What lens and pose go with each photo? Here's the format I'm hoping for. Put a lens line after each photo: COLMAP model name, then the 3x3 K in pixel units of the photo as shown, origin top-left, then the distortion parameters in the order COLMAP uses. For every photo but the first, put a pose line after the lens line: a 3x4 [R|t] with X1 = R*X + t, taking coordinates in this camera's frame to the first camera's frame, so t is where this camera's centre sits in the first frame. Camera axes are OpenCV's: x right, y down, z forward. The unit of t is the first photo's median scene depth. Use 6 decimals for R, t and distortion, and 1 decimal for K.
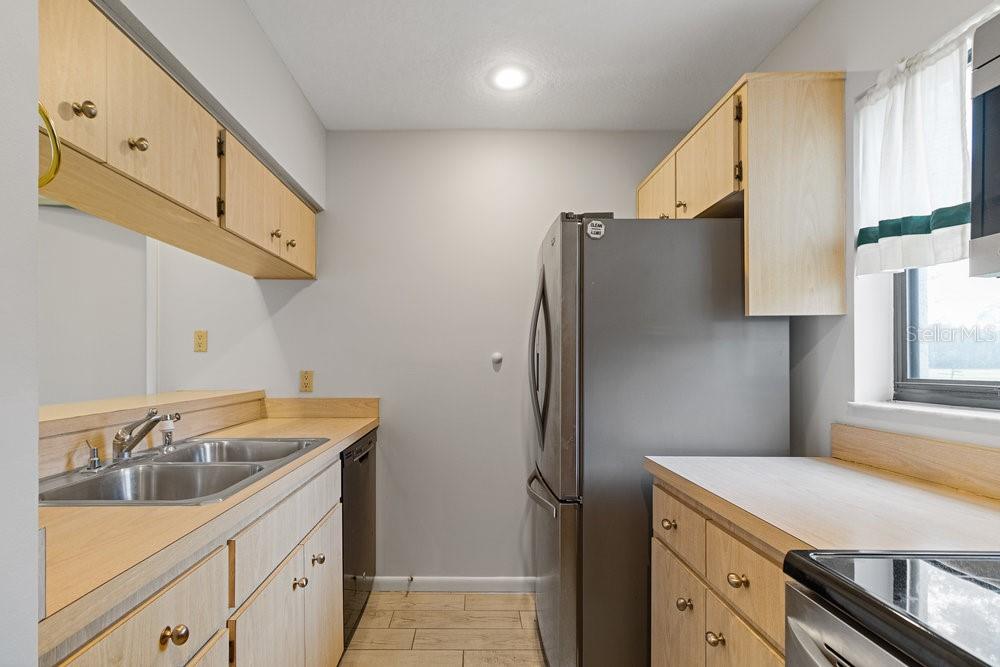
lens RADIAL K [[476.3, 0, 470.1], [0, 476.3, 359.1], [0, 0, 1]] dist [0.002885, 0.001635]
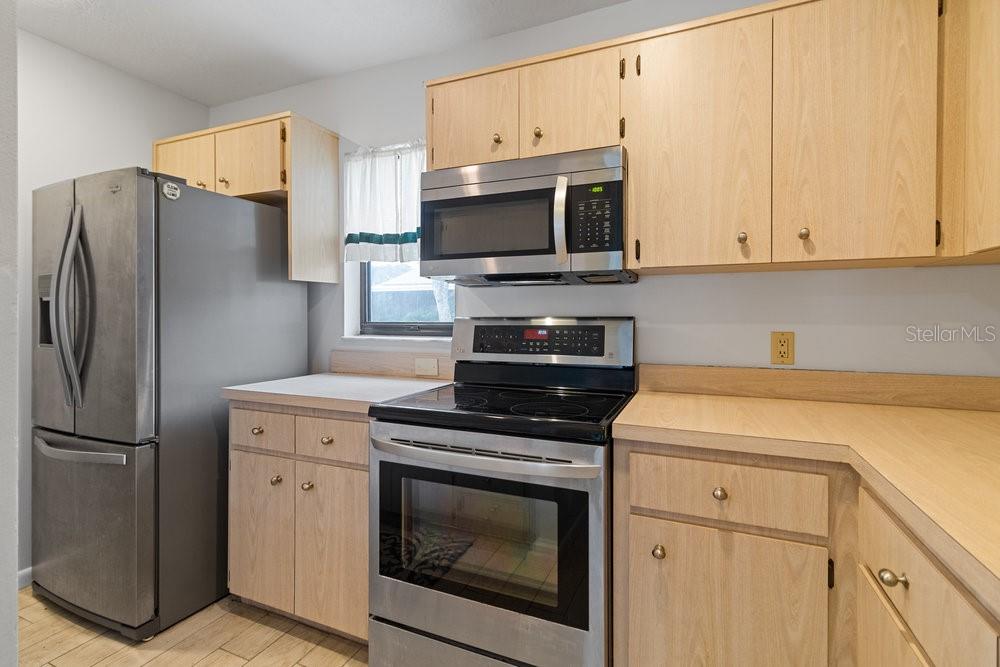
lens RADIAL K [[465.0, 0, 501.6], [0, 465.0, 312.4], [0, 0, 1]] dist [0.002758, 0.000313]
pose [[0.390032, 0.004282, 0.920791, -0.455194], [-0.009520, 0.999954, -0.000618, 0.002230], [-0.920752, -0.008525, 0.390055, -0.133058]]
